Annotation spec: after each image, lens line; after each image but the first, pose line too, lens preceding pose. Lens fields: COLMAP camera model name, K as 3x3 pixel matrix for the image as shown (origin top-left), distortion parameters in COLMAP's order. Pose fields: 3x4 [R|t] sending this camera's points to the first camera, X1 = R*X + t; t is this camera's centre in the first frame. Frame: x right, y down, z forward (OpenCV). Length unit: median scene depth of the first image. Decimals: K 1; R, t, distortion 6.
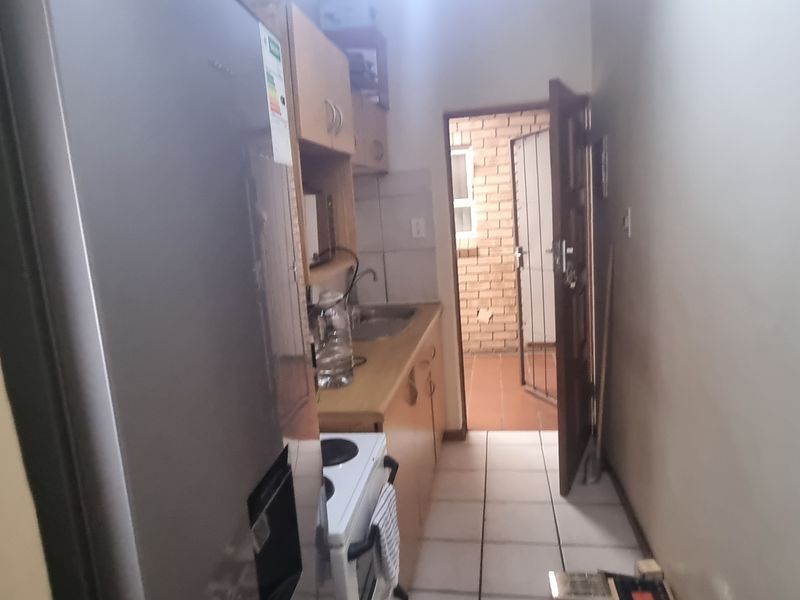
lens RADIAL K [[542.3, 0, 405.8], [0, 542.3, 297.7], [0, 0, 1]] dist [0.008114, -0.009077]
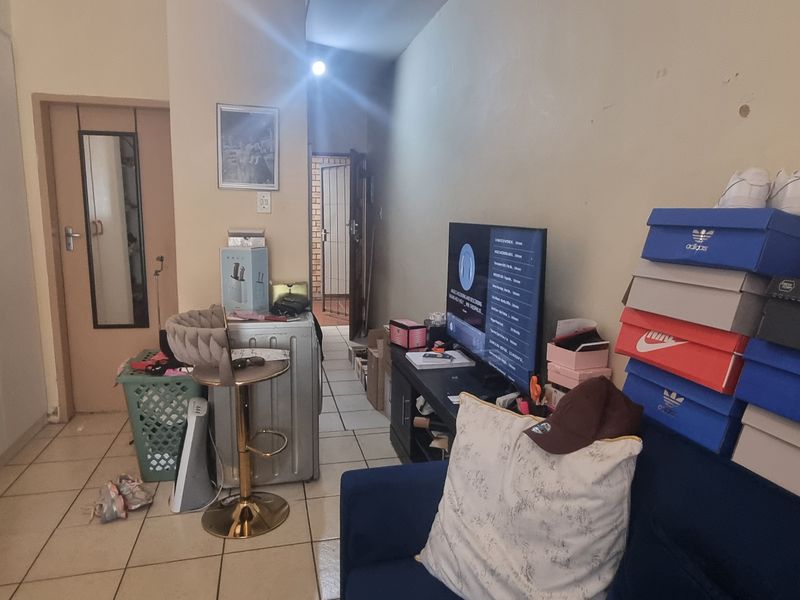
lens RADIAL K [[542.3, 0, 400.9], [0, 542.3, 299.0], [0, 0, 1]] dist [0.008114, -0.009077]
pose [[0.917672, 0.025641, 0.396509, -0.313341], [-0.019102, 0.999609, -0.020433, 0.201381], [-0.396878, 0.011176, 0.917803, -0.861826]]
